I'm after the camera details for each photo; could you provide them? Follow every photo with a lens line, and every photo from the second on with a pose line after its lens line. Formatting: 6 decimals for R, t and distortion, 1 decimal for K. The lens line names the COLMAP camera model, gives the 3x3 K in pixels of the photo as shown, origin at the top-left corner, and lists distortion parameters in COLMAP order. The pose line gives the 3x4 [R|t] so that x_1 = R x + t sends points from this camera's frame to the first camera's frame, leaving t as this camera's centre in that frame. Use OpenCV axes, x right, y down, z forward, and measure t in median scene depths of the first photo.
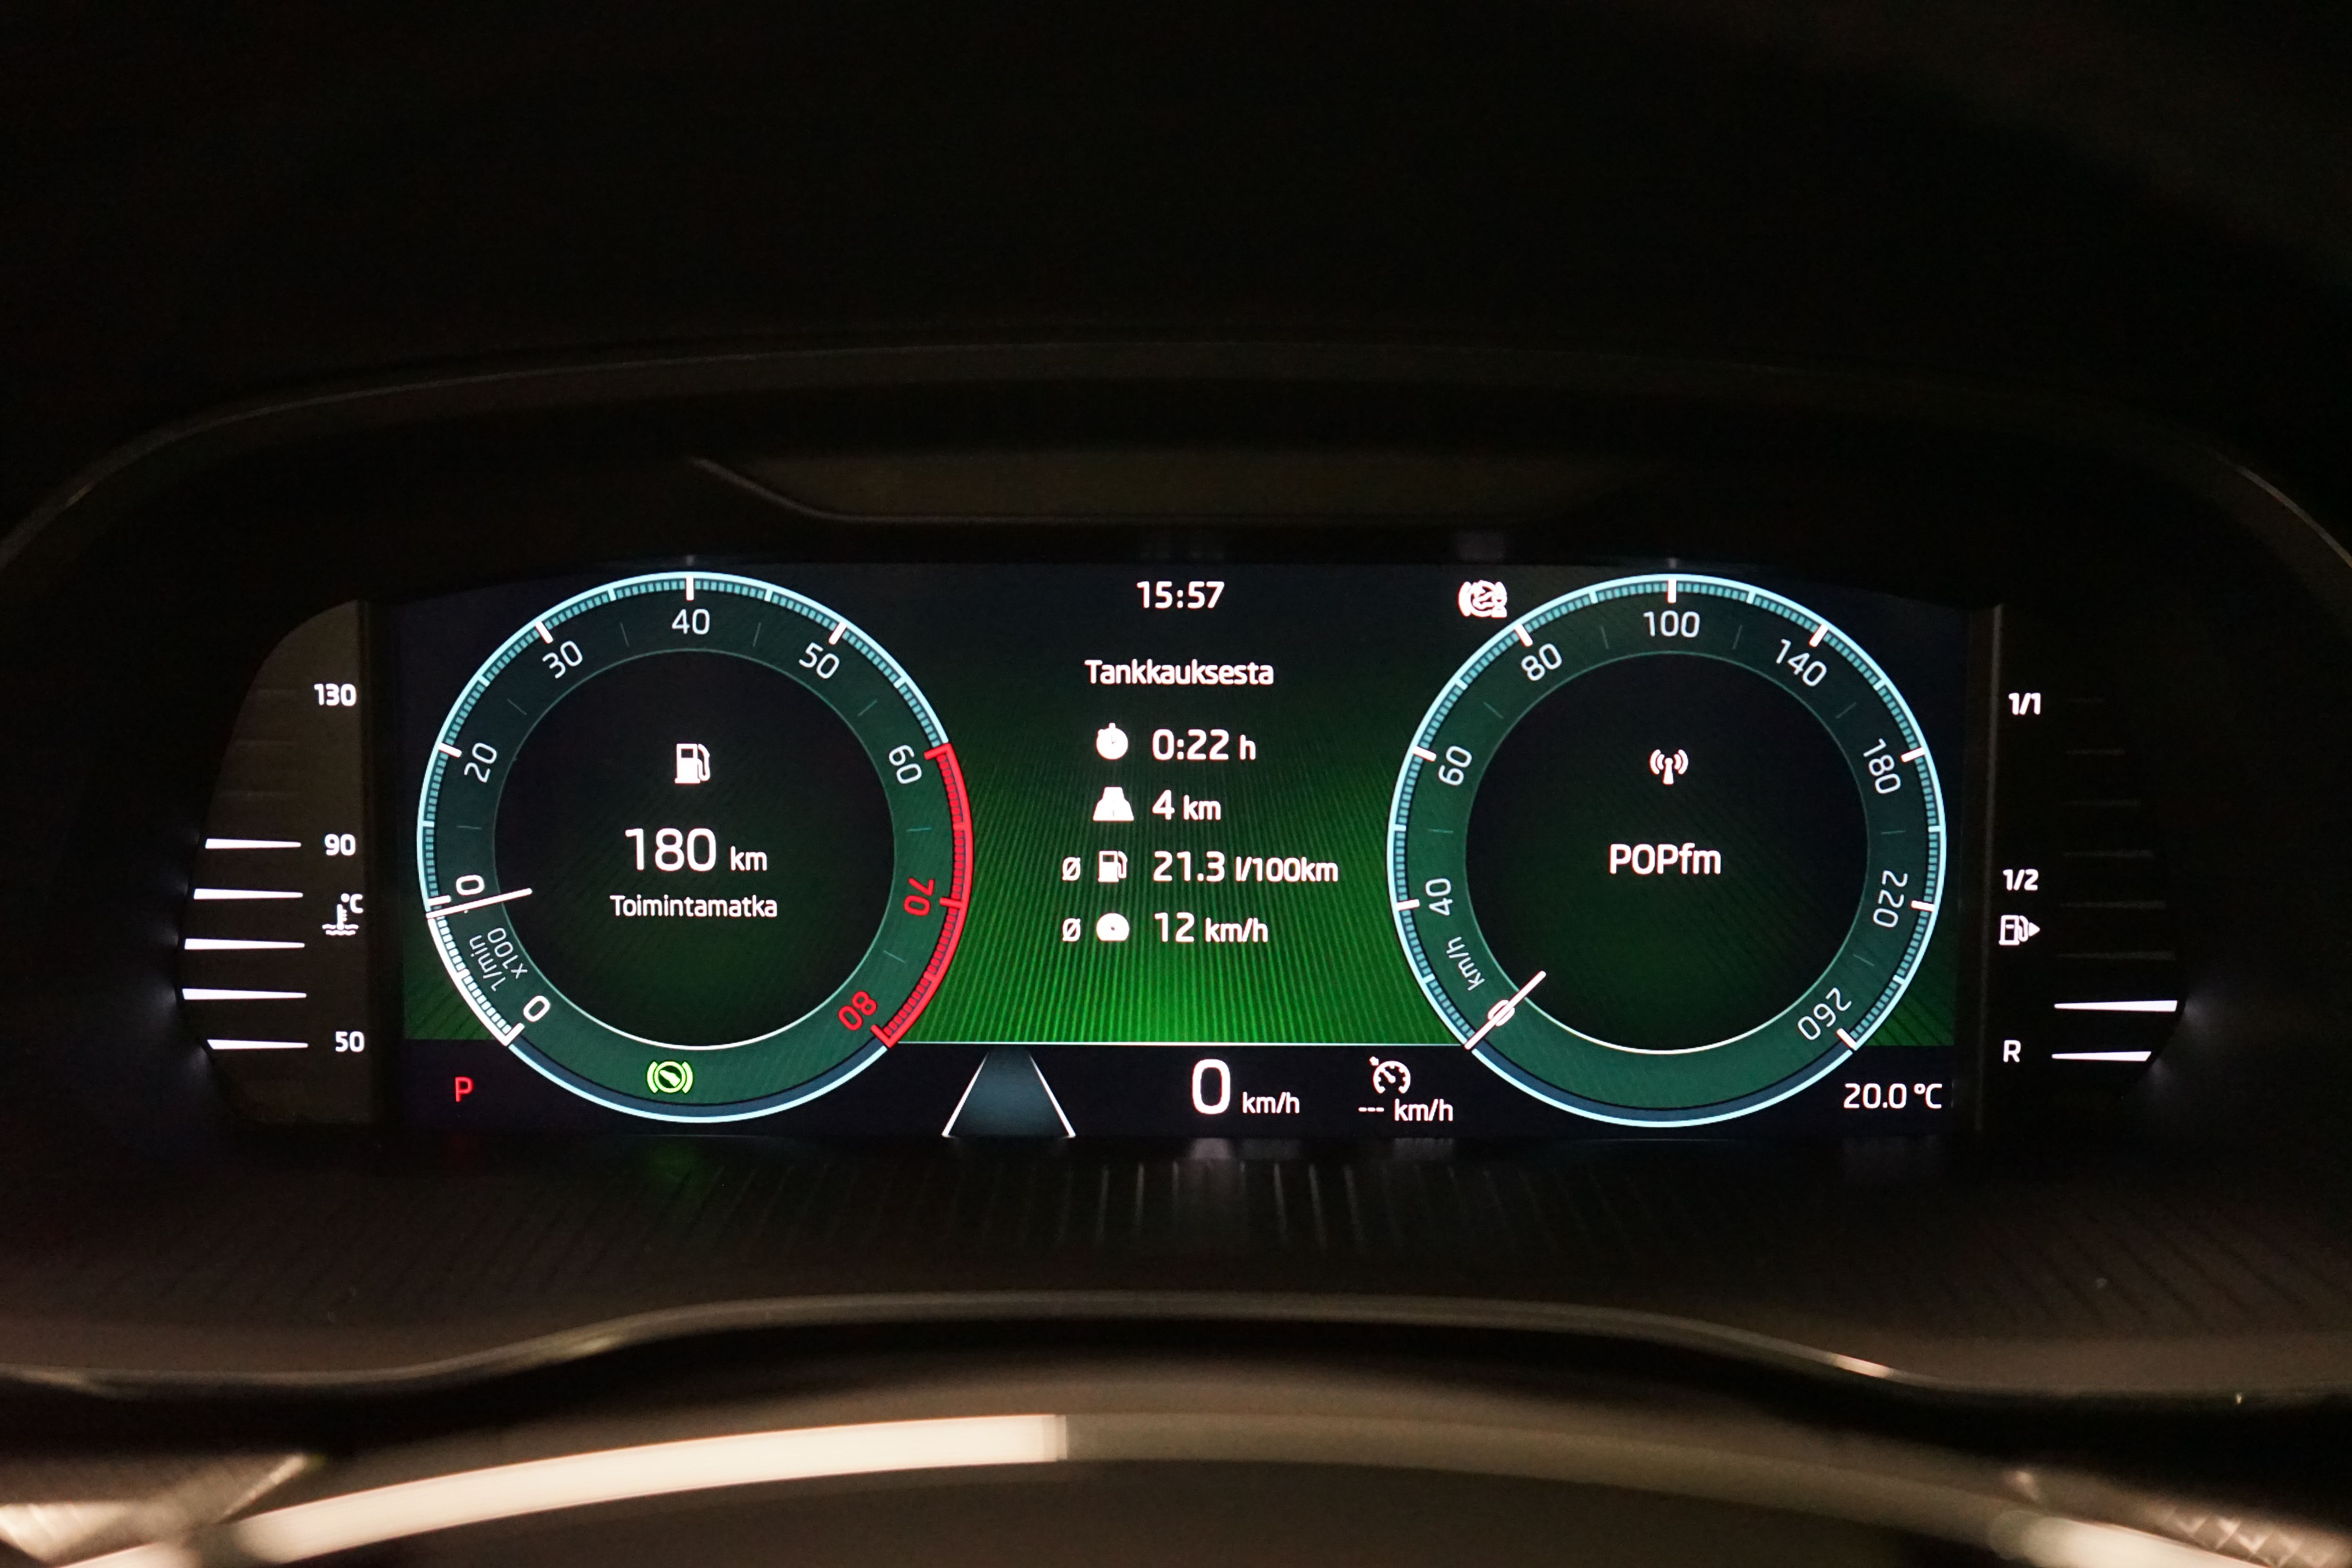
lens RADIAL K [[2636.9, 0, 1189.1], [0, 2636.9, 785.6], [0, 0, 1]] dist [-0.016923, 0.000000]
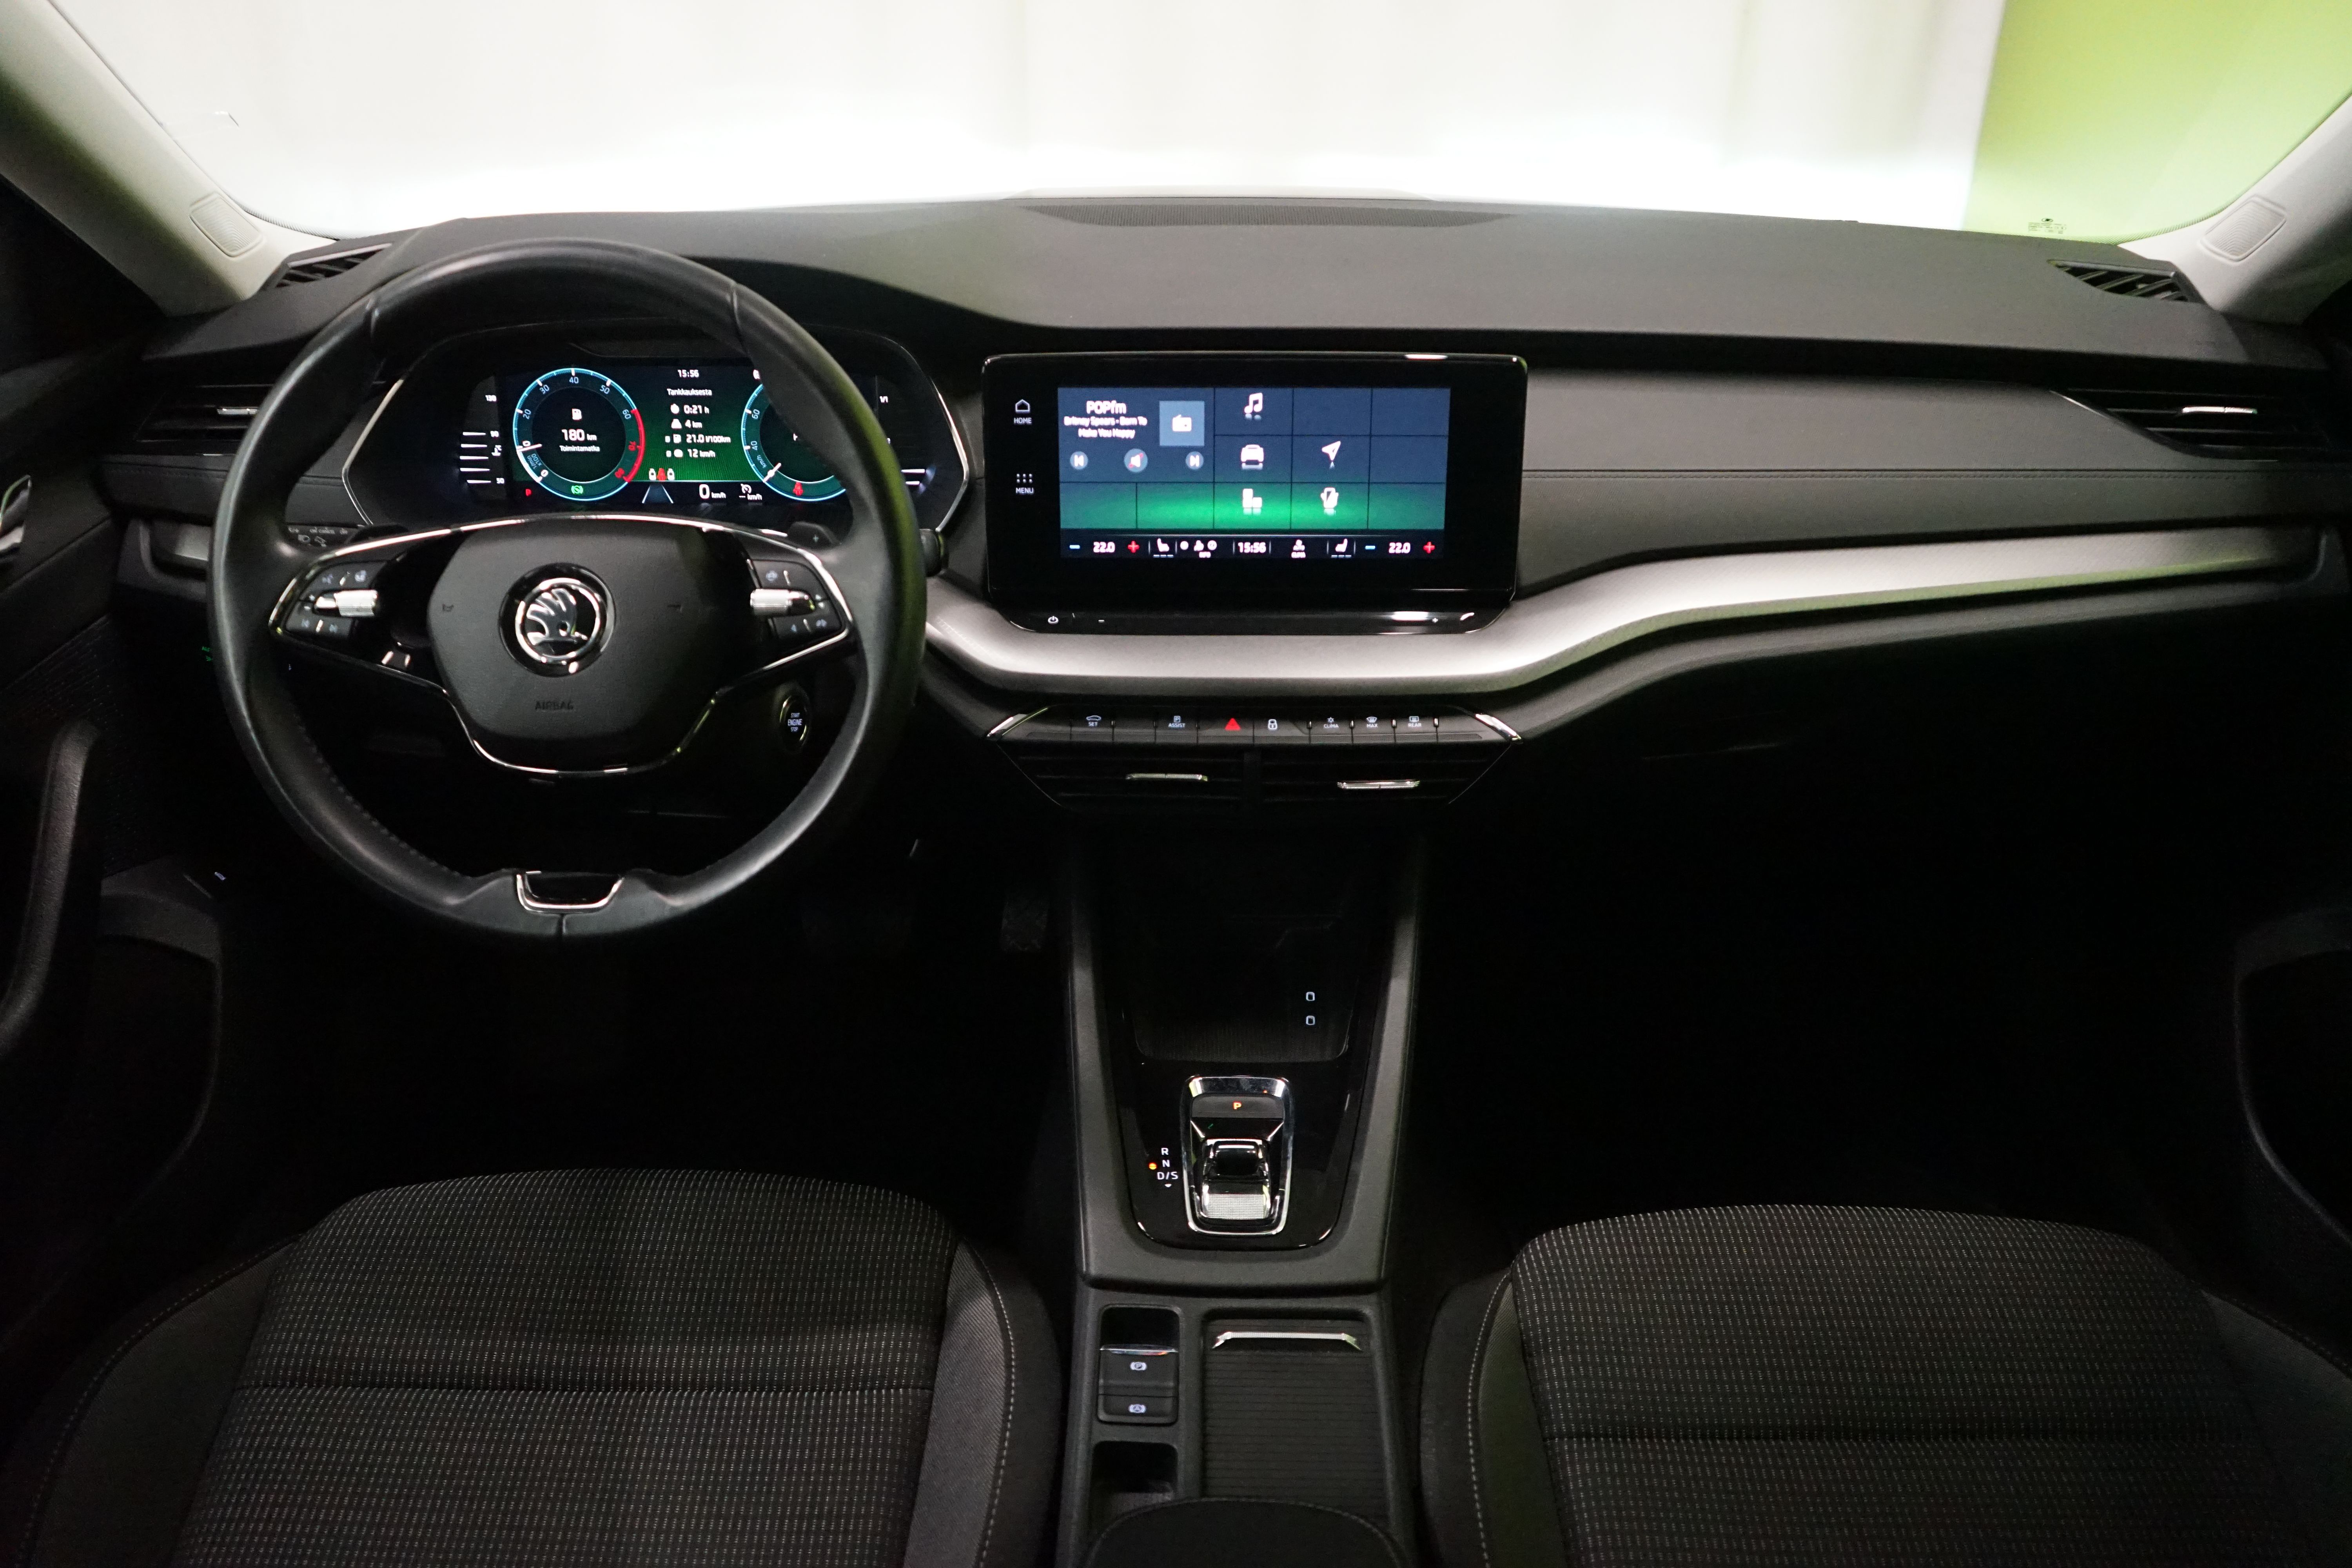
lens RADIAL K [[1897.1, 0, 1181.1], [0, 1897.1, 777.7], [0, 0, 1]] dist [-0.018731, 0.017859]
pose [[0.999981, -0.000832, -0.006119, 0.799904], [0.001956, 0.982541, 0.186035, 0.001587], [0.005858, -0.186043, 0.982524, -2.089251]]
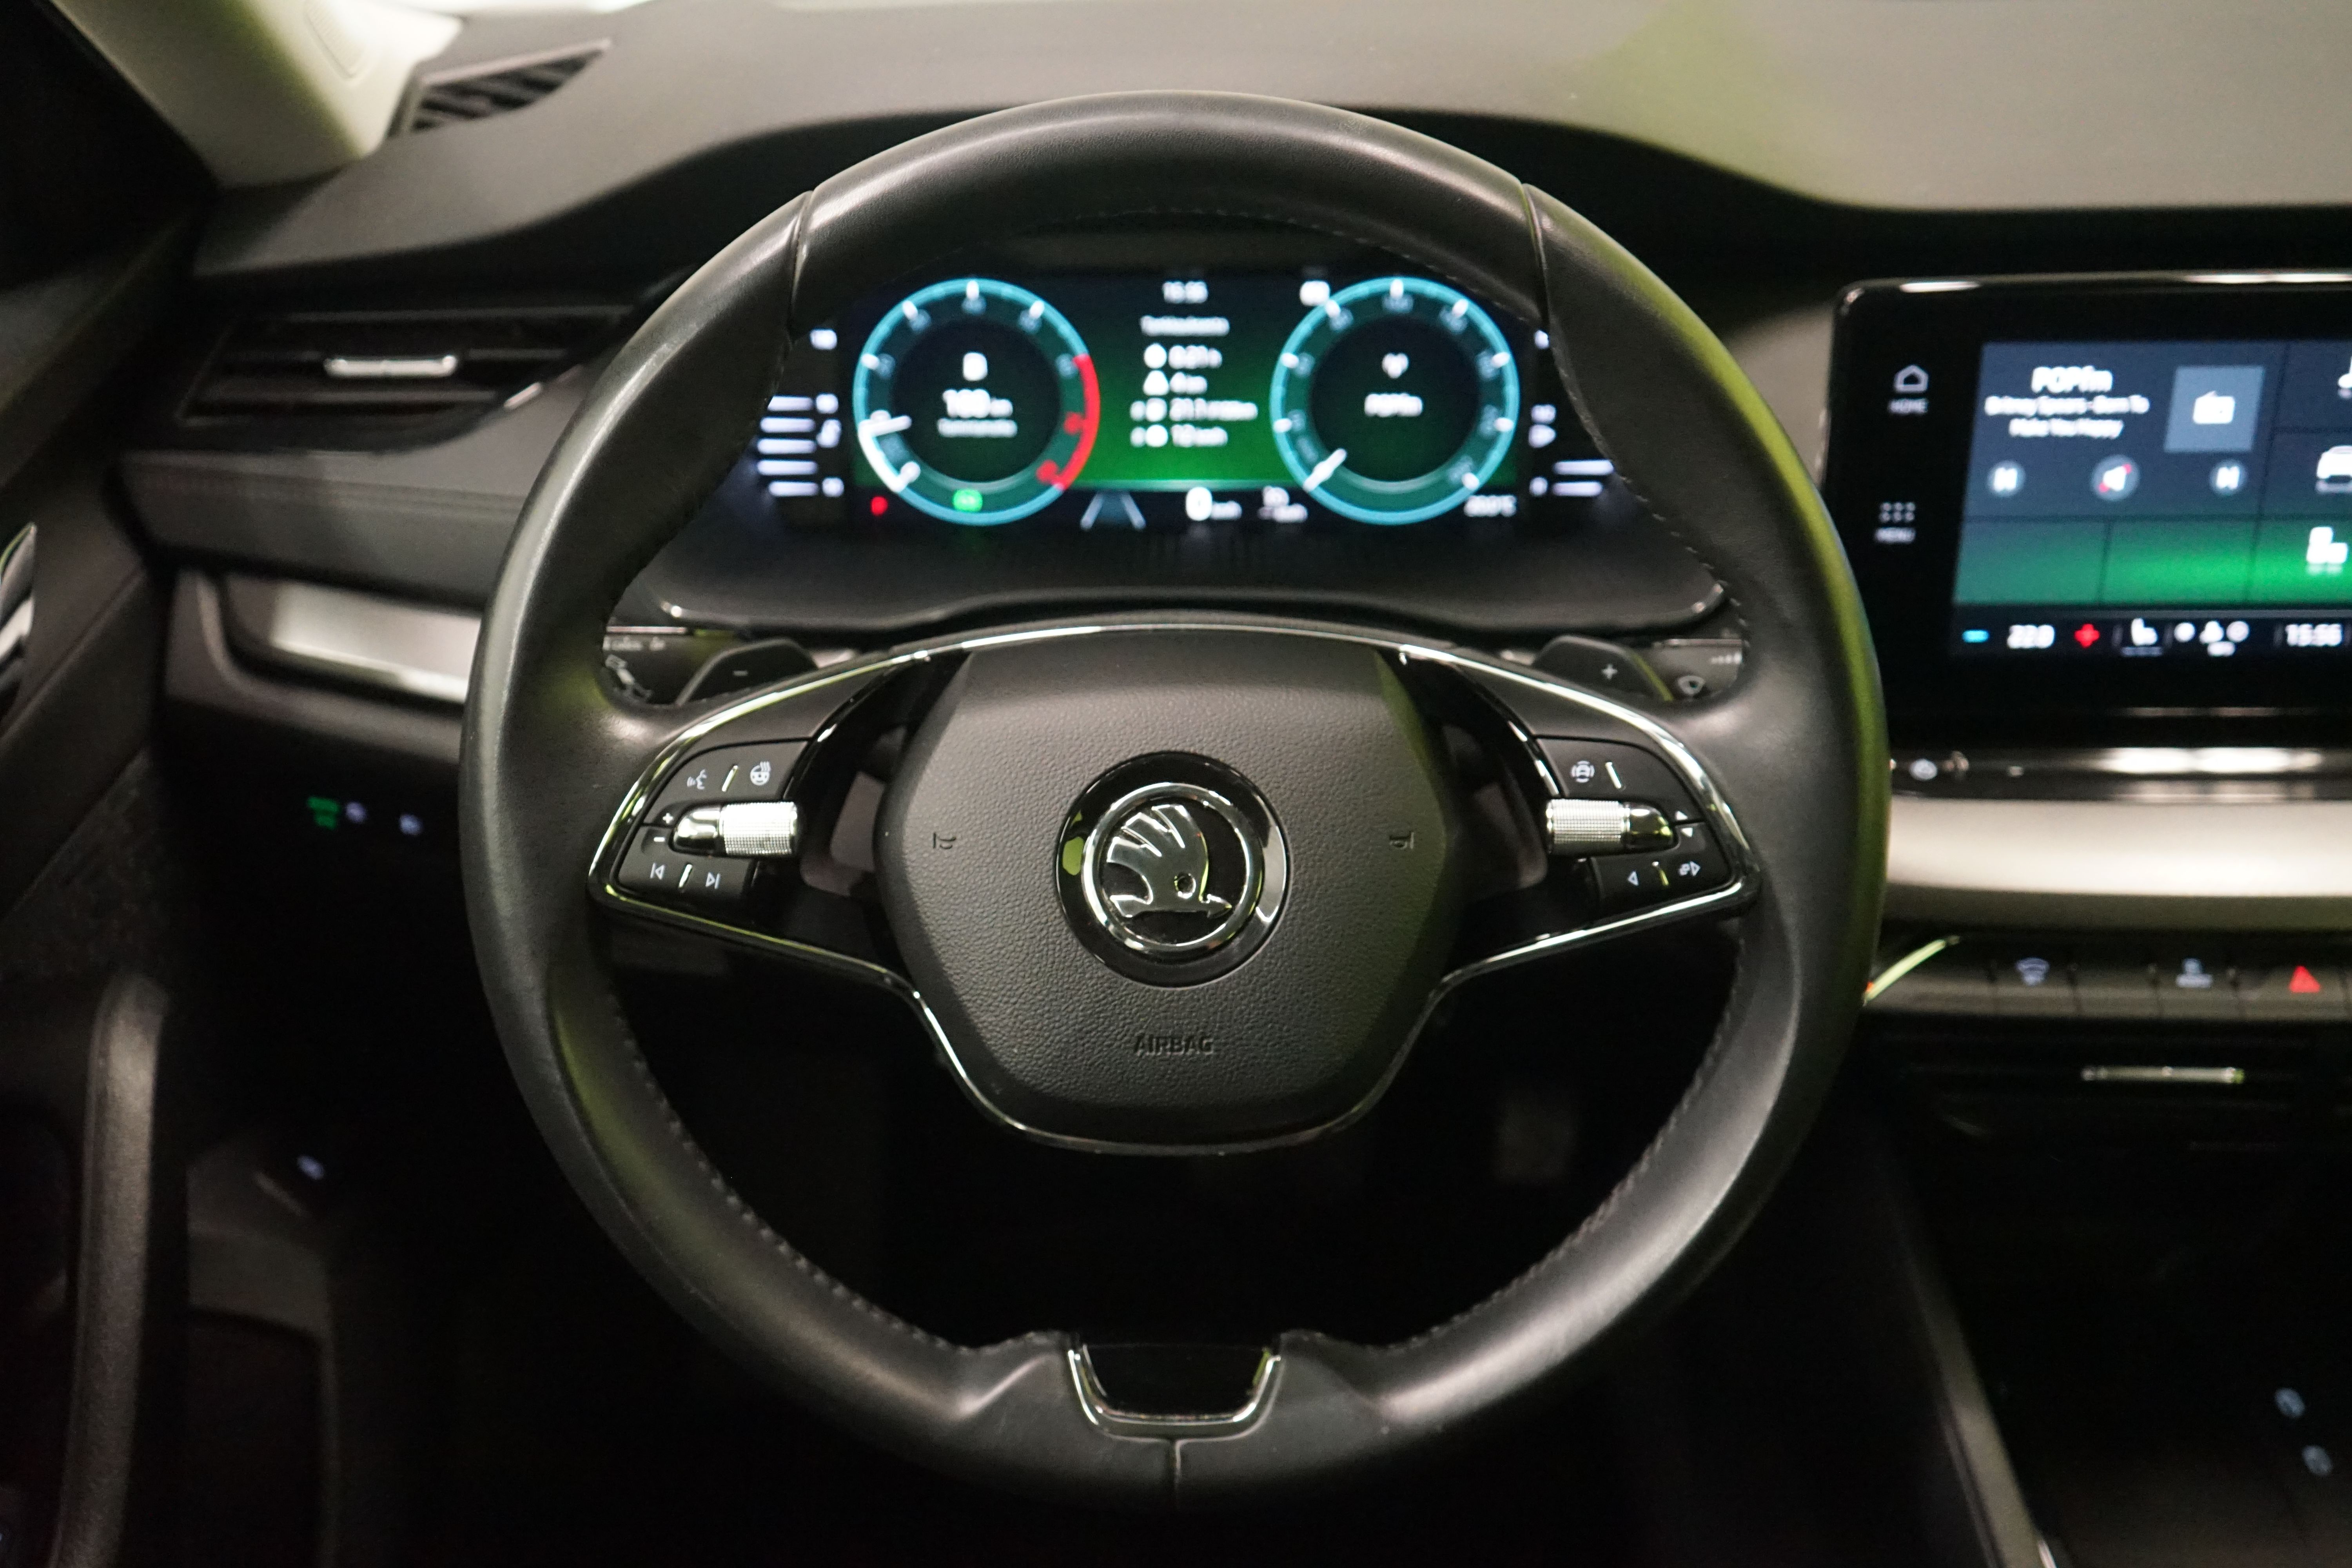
lens RADIAL K [[2509.2, 0, 1188.5], [0, 2509.2, 779.9], [0, 0, 1]] dist [0.029975, 0.000000]
pose [[0.999824, -0.004351, -0.018226, 0.038426], [0.008649, 0.970021, 0.242867, -0.190366], [0.016623, -0.242982, 0.969888, -1.232807]]
